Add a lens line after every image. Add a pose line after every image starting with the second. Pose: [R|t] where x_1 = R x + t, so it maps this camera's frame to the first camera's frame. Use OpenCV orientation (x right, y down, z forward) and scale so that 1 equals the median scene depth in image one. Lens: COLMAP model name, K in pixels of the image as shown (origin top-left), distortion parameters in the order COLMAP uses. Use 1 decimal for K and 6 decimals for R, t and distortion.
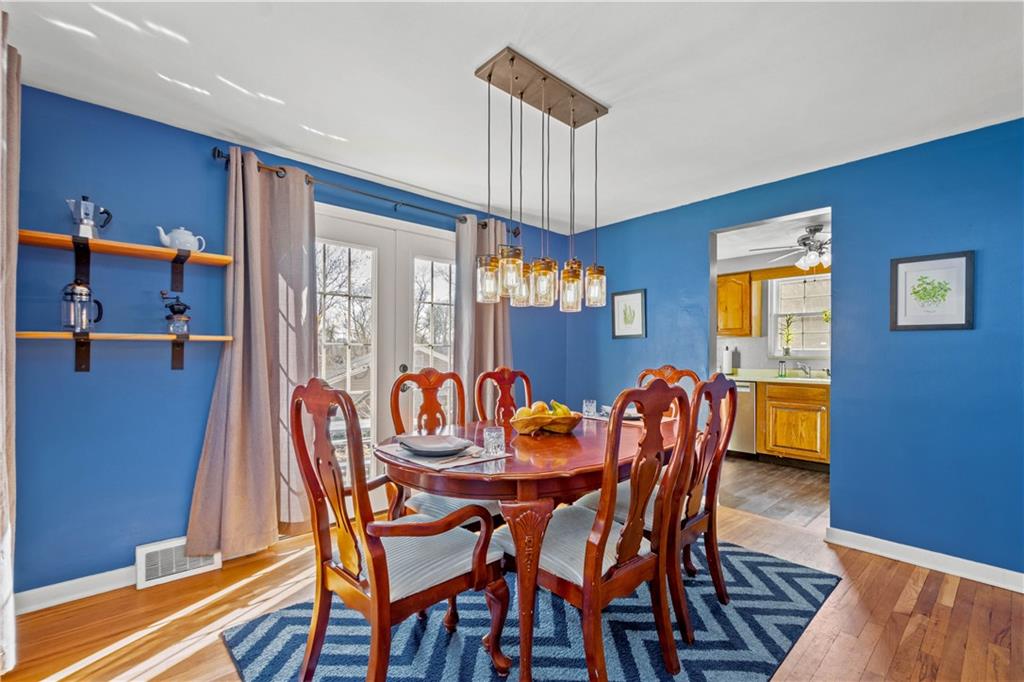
lens RADIAL K [[447.6, 0, 511.5], [0, 447.6, 351.1], [0, 0, 1]] dist [0.010038, -0.002354]
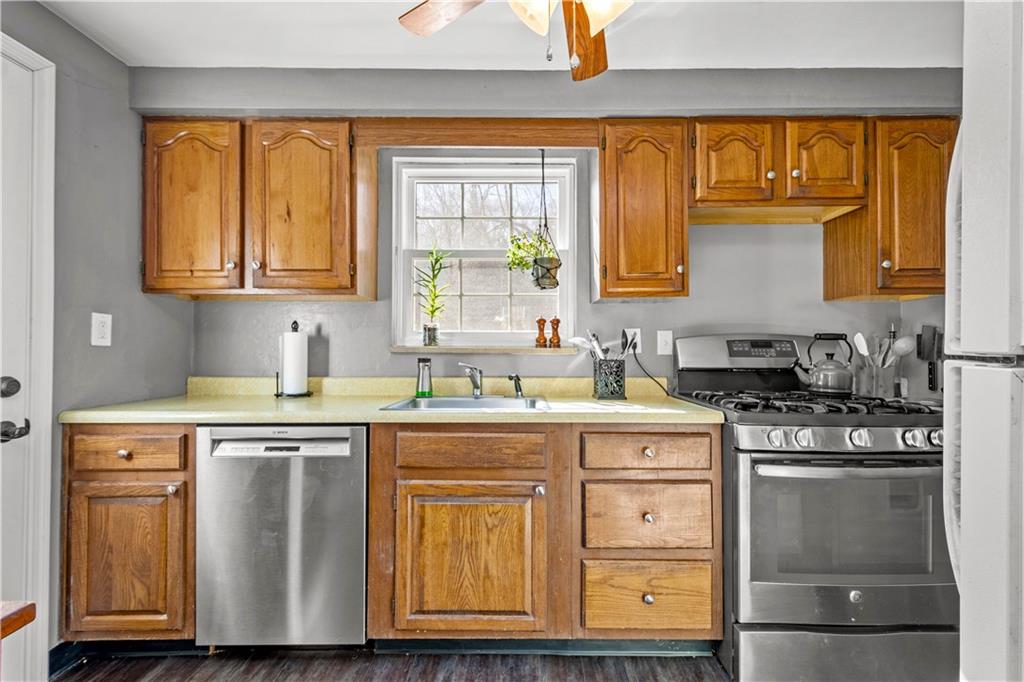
lens RADIAL K [[447.6, 0, 521.7], [0, 447.6, 342.6], [0, 0, 1]] dist [0.010038, -0.002354]
pose [[0.660972, 0.004802, 0.750395, 0.349805], [-0.002474, 0.999988, -0.004221, 0.009426], [-0.750406, 0.000933, 0.660976, 0.655492]]
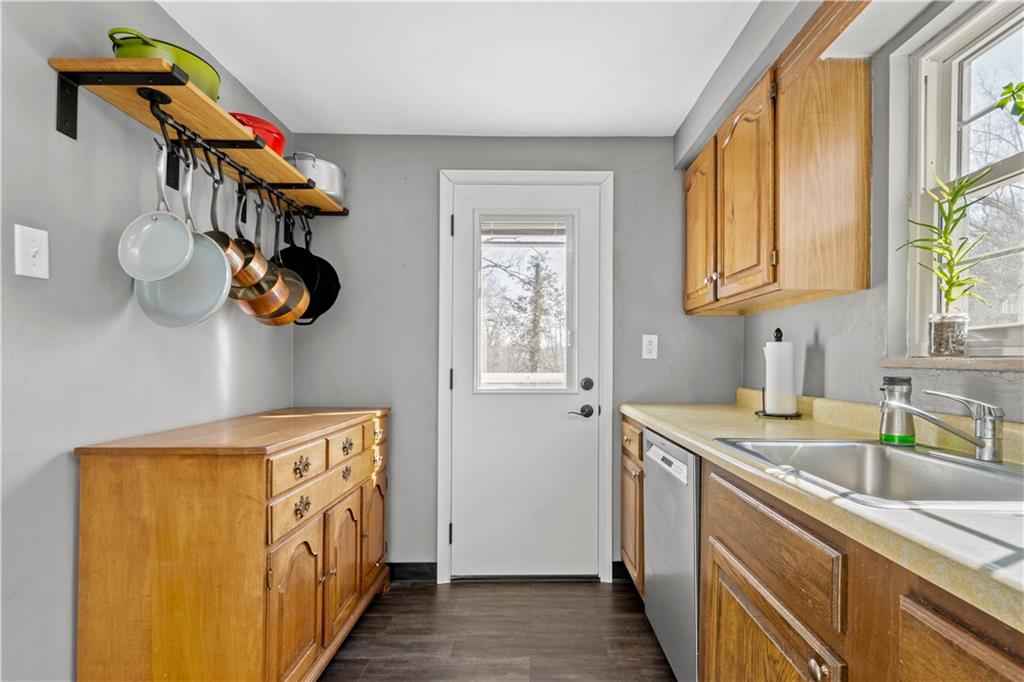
lens RADIAL K [[478.2, 0, 538.8], [0, 478.2, 355.1], [0, 0, 1]] dist [-0.000293, 0.000819]
pose [[0.757425, -0.013254, -0.652788, 0.621229], [0.009694, 0.999912, -0.009054, 0.010613], [0.652850, 0.000530, 0.757487, 0.676849]]
